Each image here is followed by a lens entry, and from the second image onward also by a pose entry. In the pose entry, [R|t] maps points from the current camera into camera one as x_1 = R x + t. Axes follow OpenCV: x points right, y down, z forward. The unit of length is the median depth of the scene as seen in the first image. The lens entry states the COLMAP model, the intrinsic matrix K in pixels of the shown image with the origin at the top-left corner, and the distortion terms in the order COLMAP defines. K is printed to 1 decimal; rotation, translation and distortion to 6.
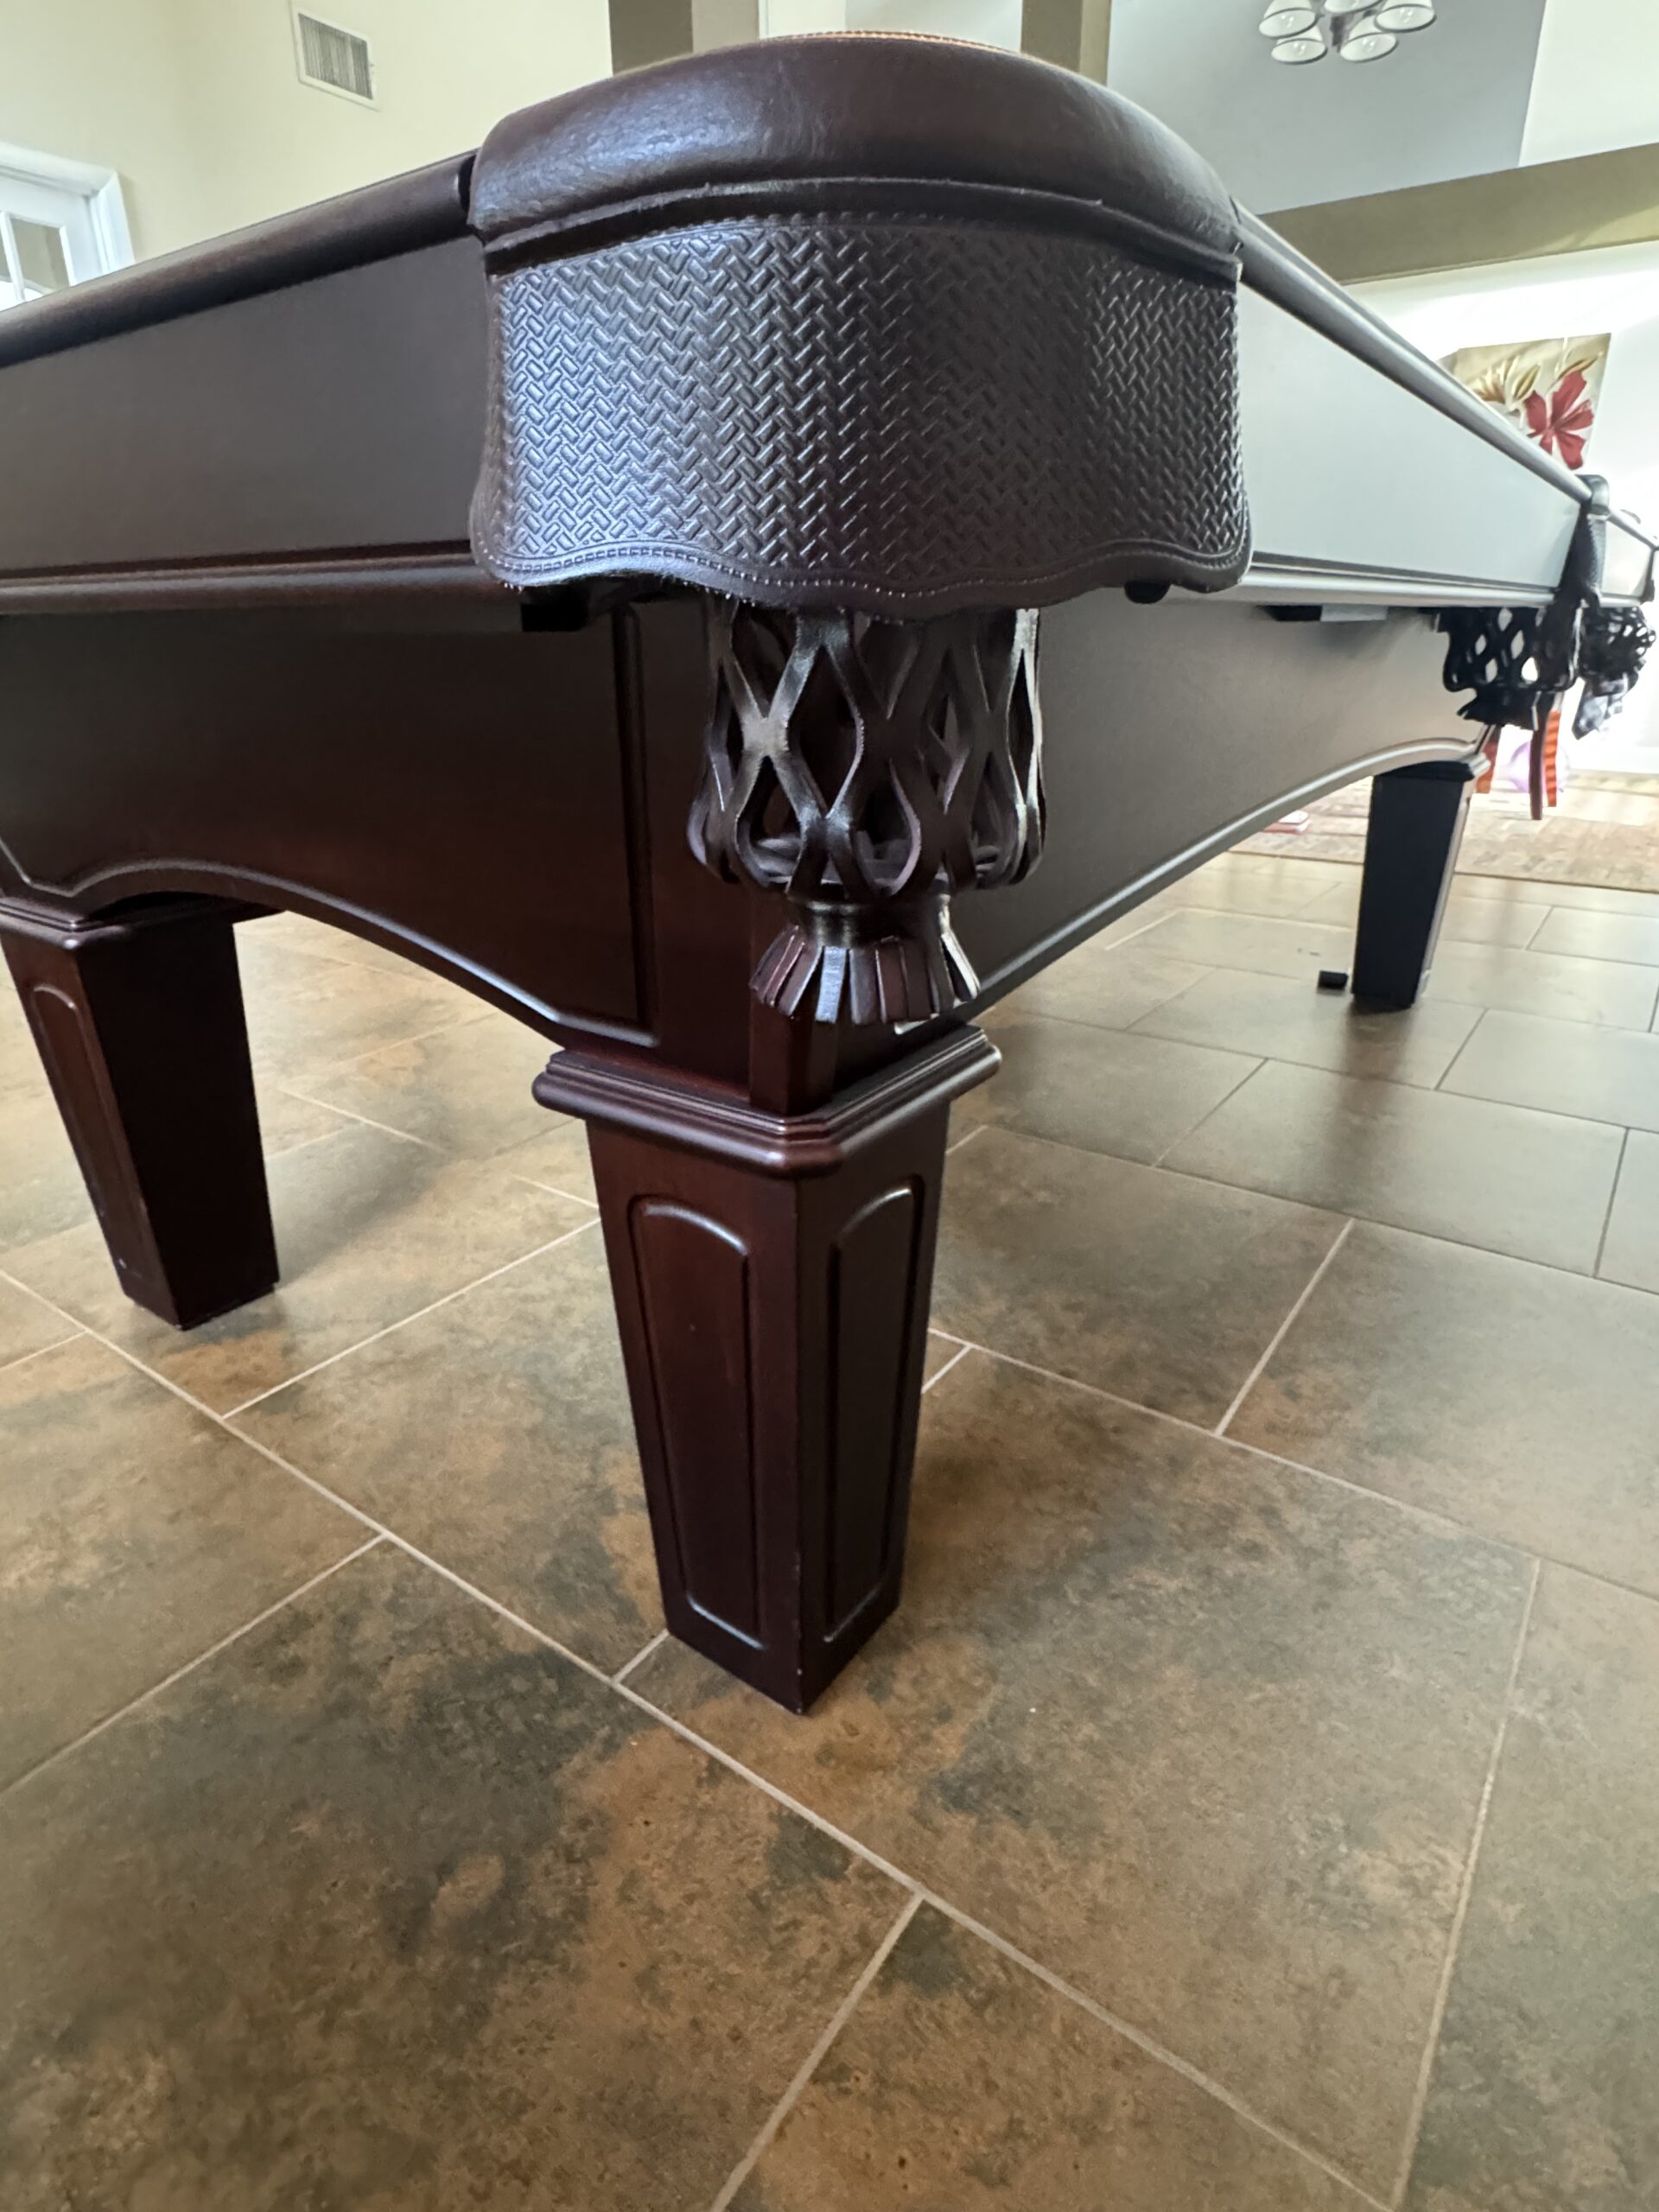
lens RADIAL K [[1192.5, 0, 828.1], [0, 1192.5, 1086.7], [0, 0, 1]] dist [-0.001715, -0.001182]
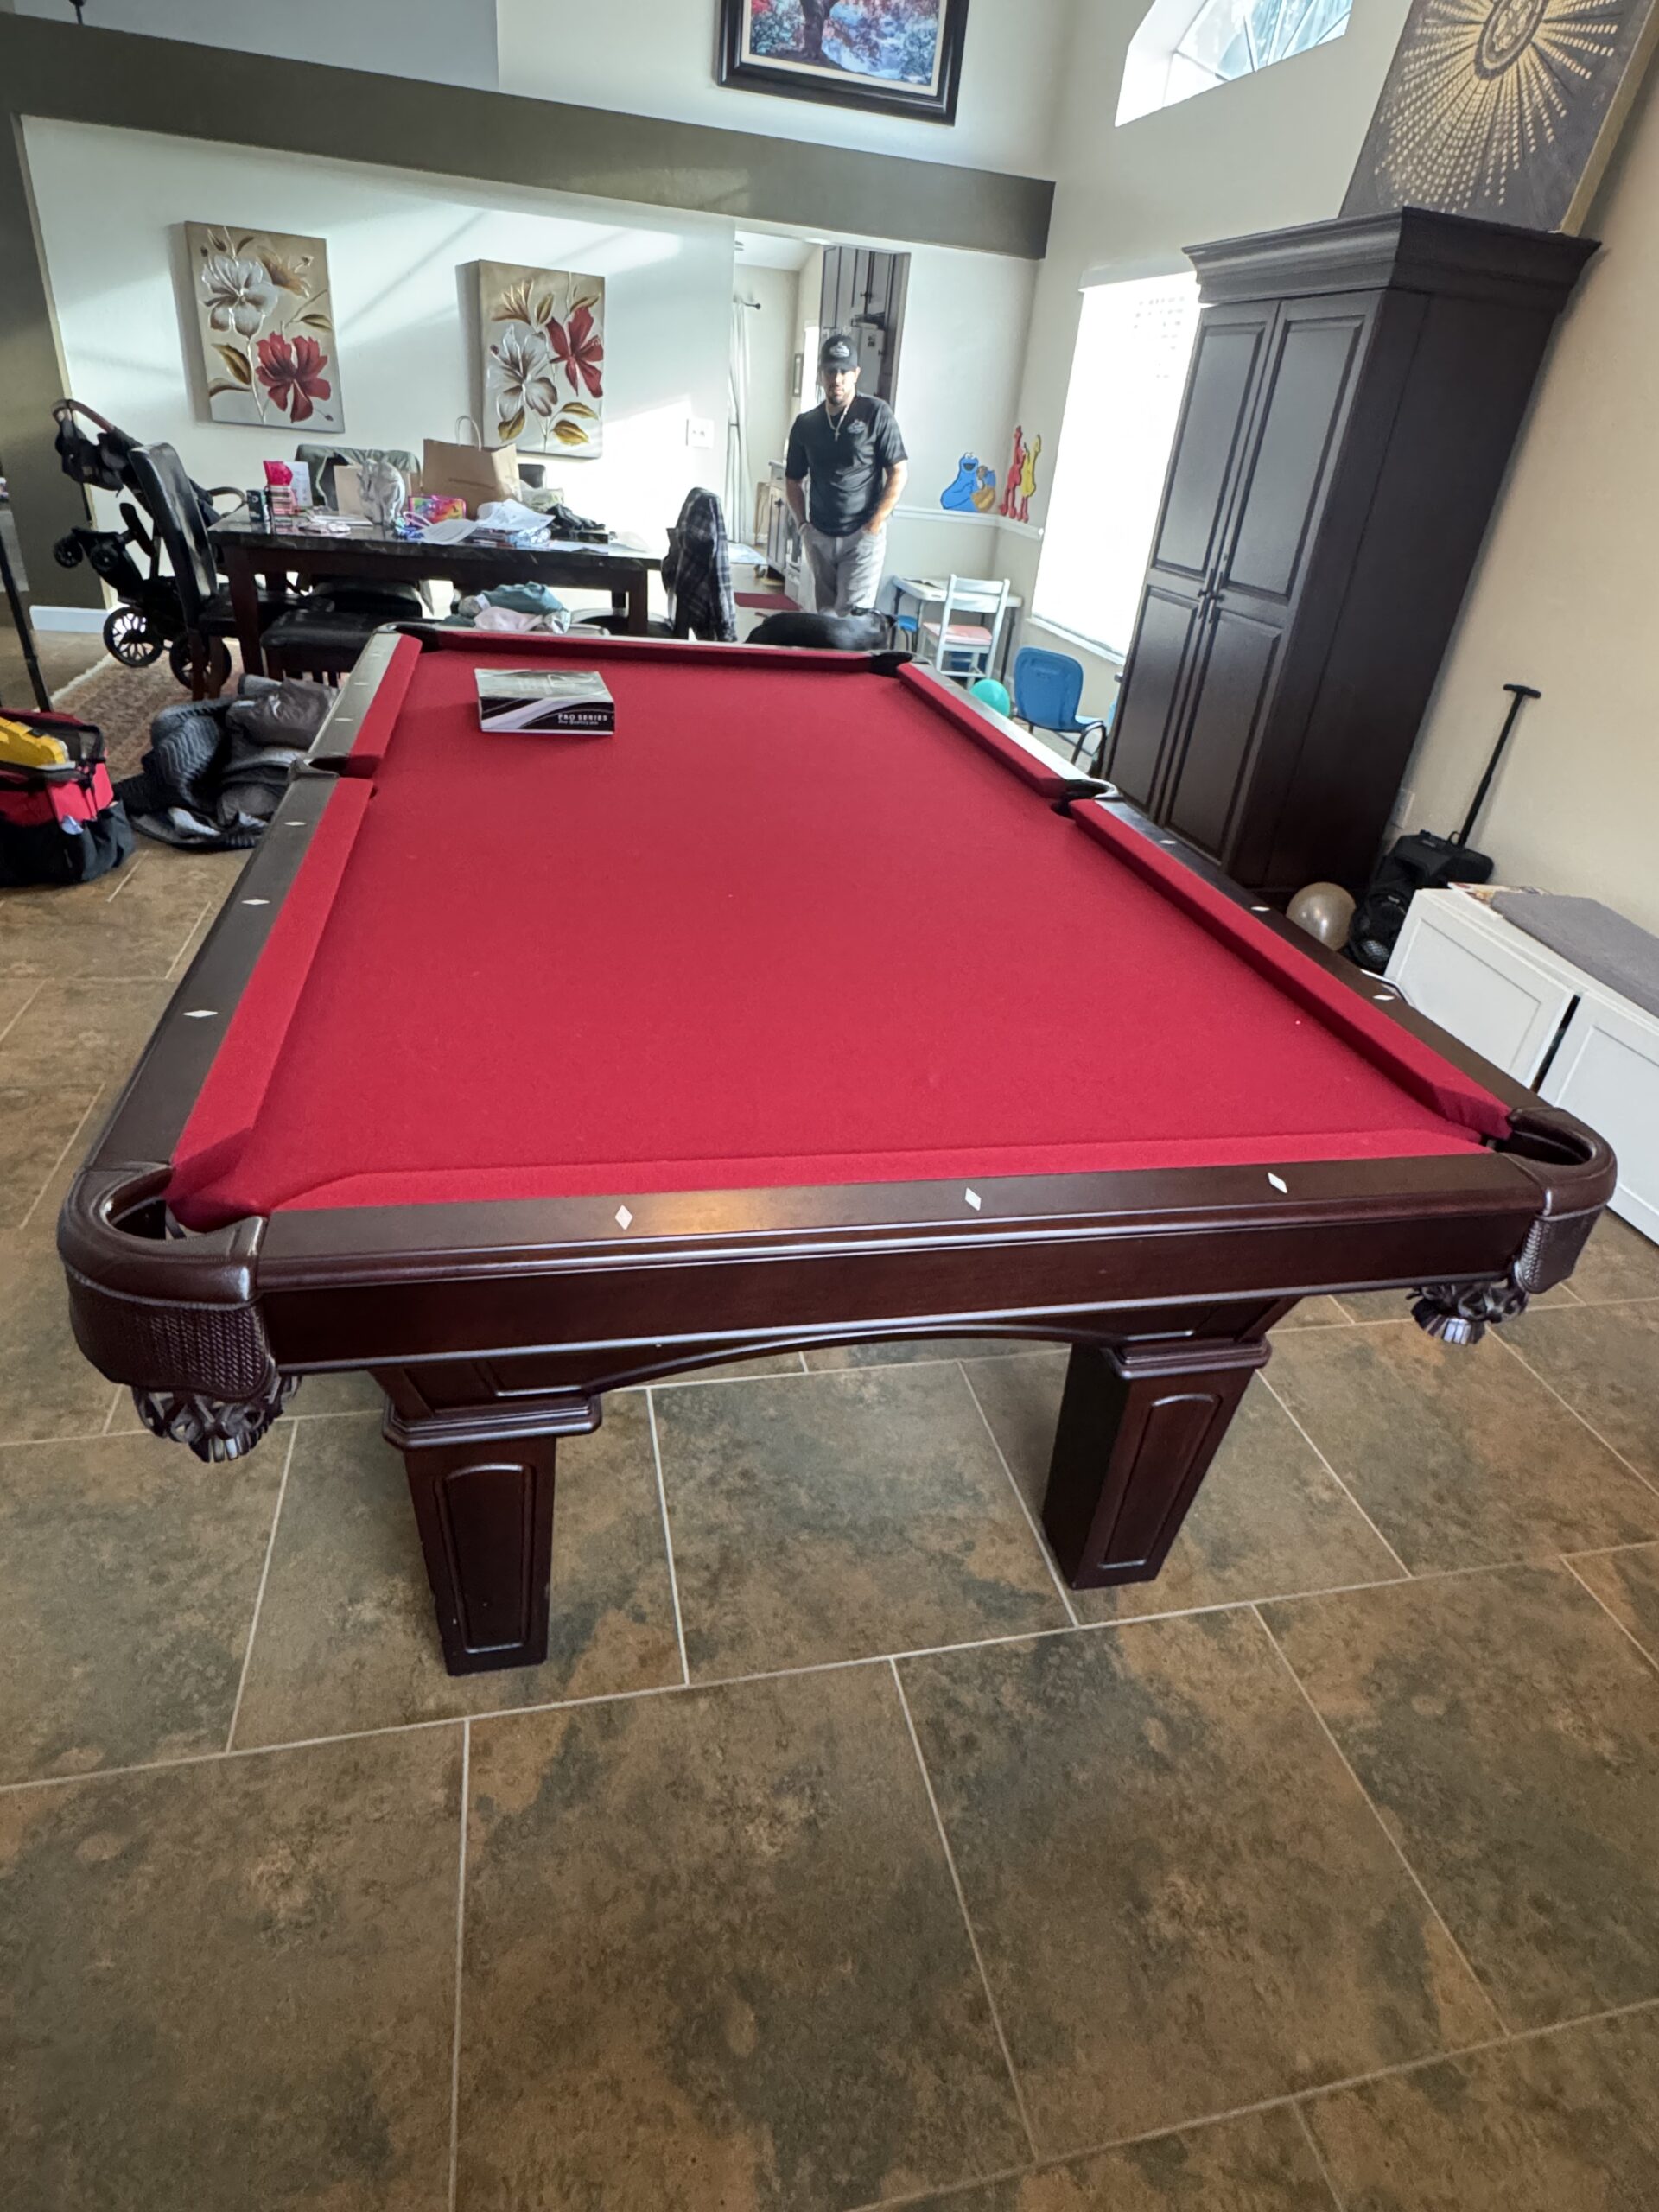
lens RADIAL K [[1192.5, 0, 829.8], [0, 1192.5, 1092.8], [0, 0, 1]] dist [-0.001715, -0.001182]
pose [[0.660832, -0.311973, 0.682623, -1.672539], [0.180773, 0.948901, 0.258666, -0.979489], [-0.728438, -0.047535, 0.683461, 0.052759]]
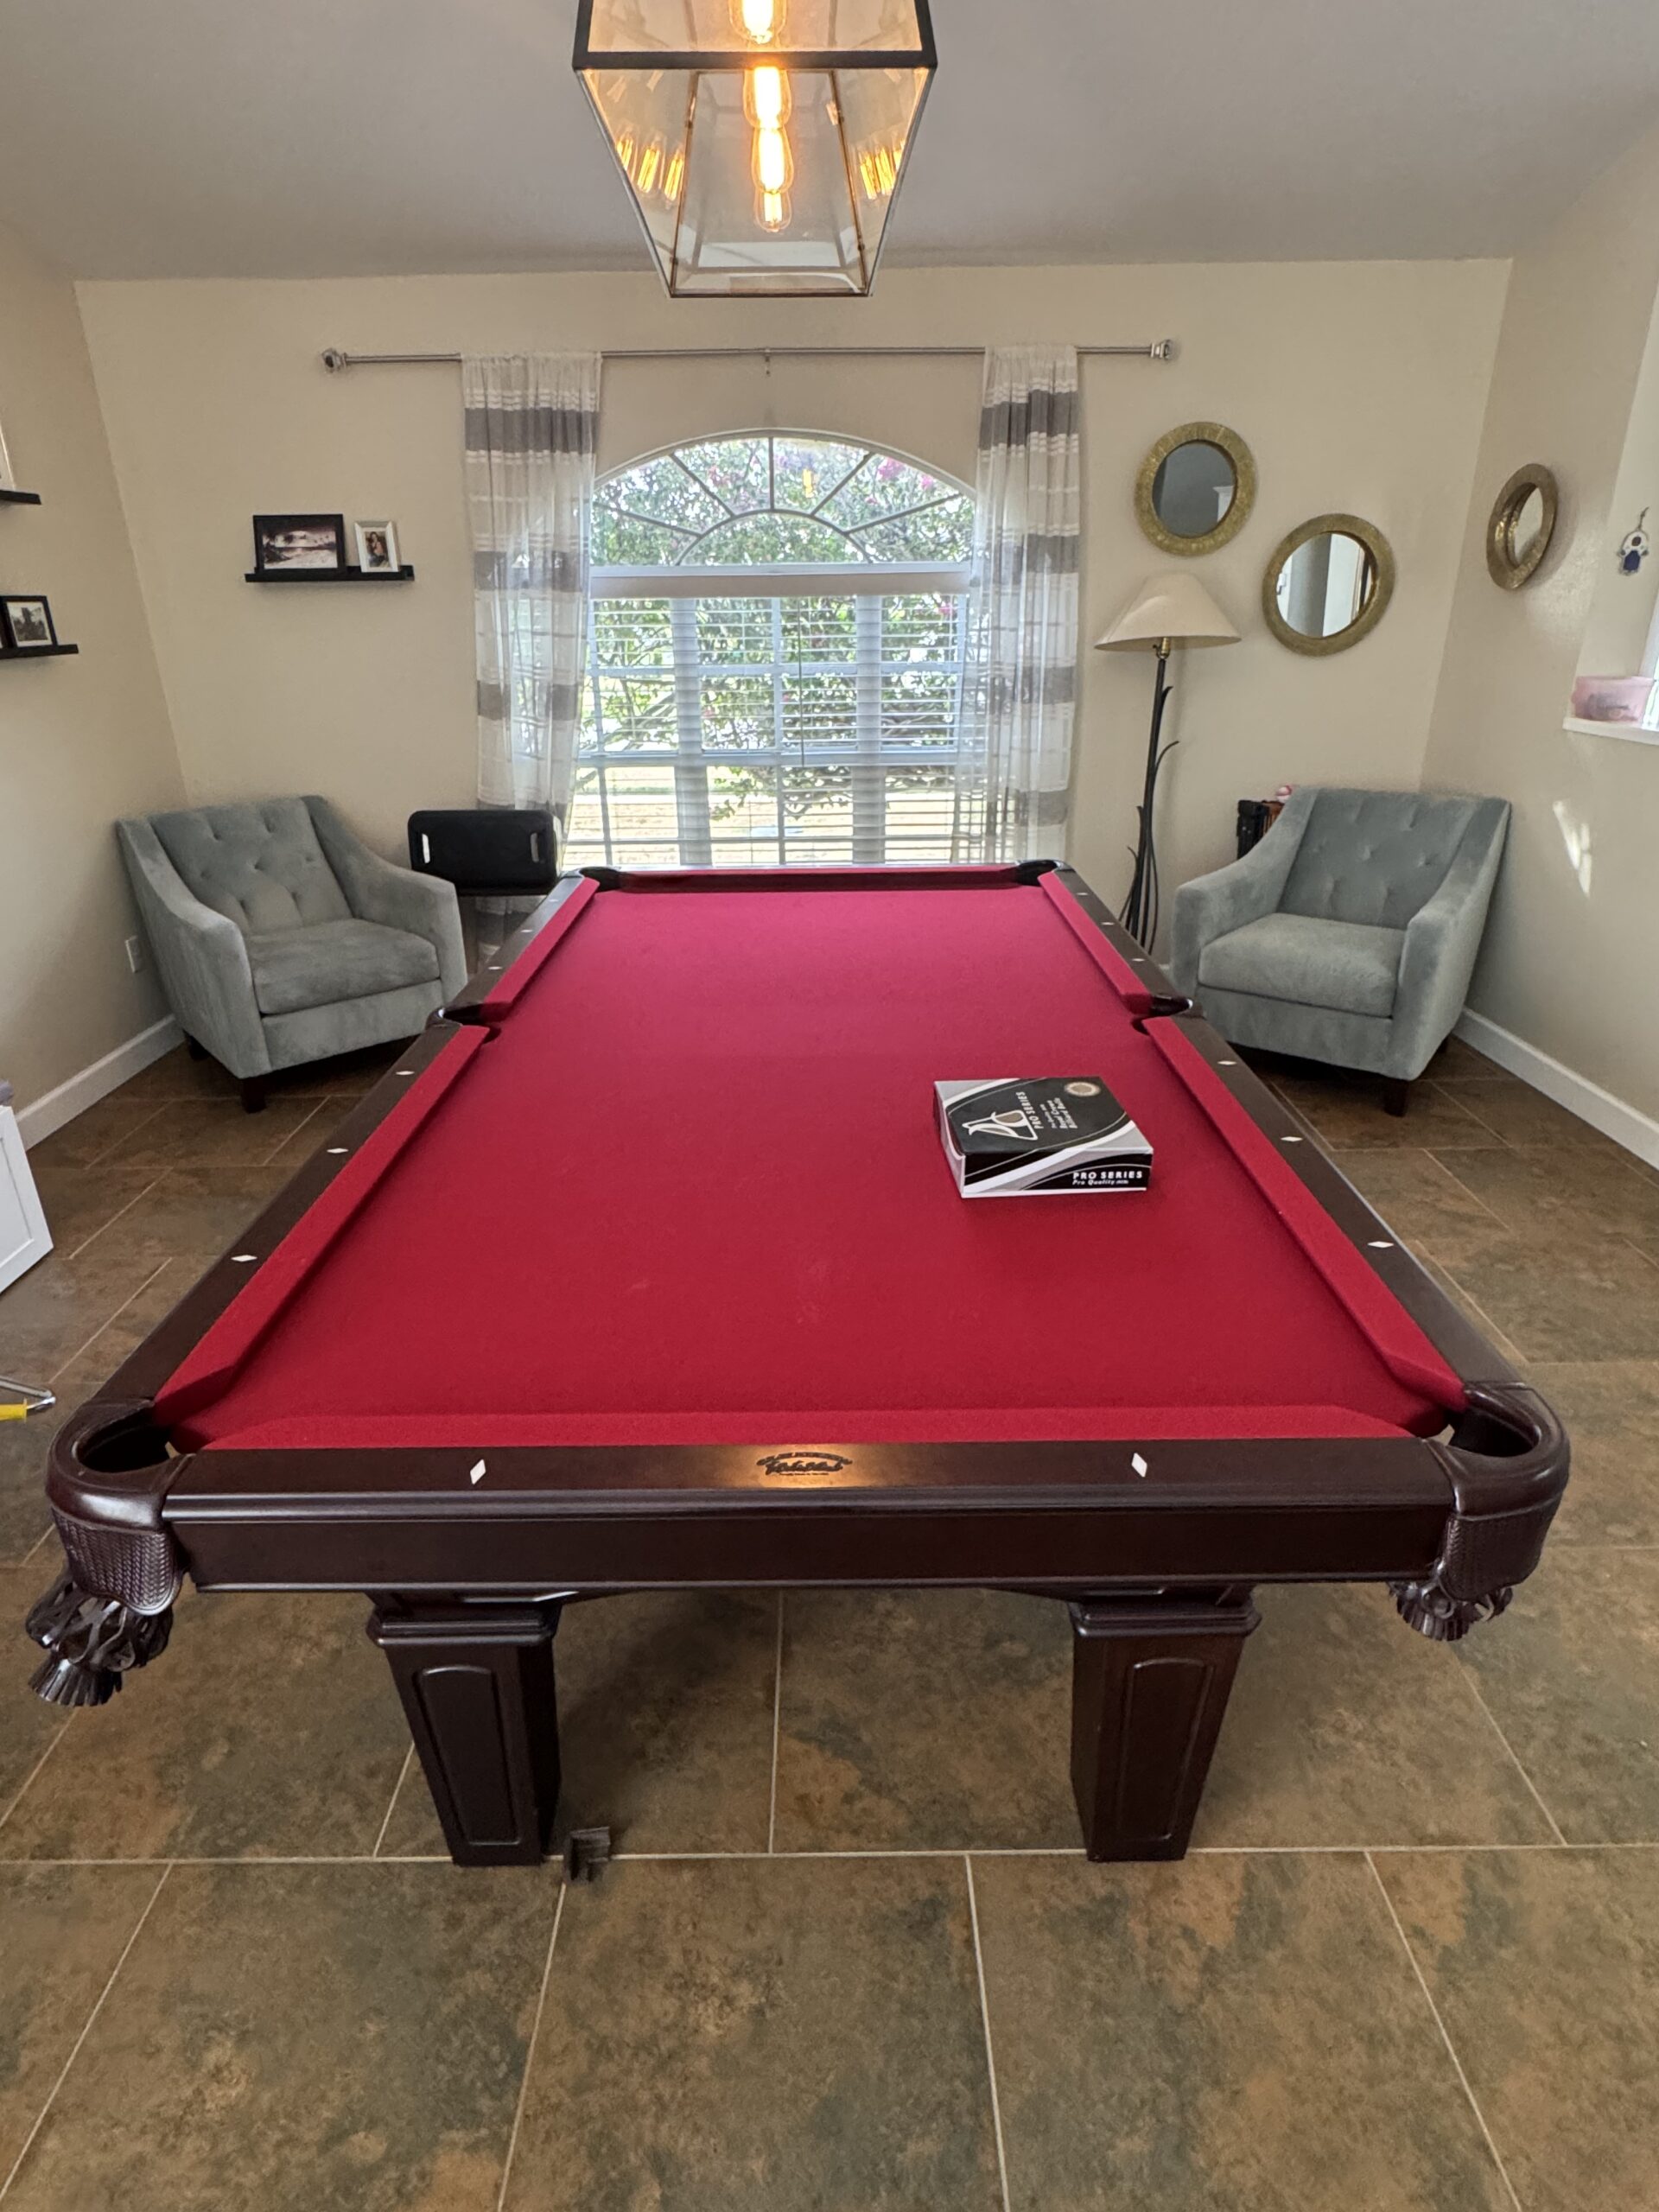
lens RADIAL K [[1192.5, 0, 831.3], [0, 1192.5, 1103.3], [0, 0, 1]] dist [-0.001715, -0.001182]
pose [[0.586496, 0.321433, -0.743440, 0.889951], [-0.291653, 0.940120, 0.176386, -1.258310], [0.755620, 0.113377, 0.645123, 0.195695]]
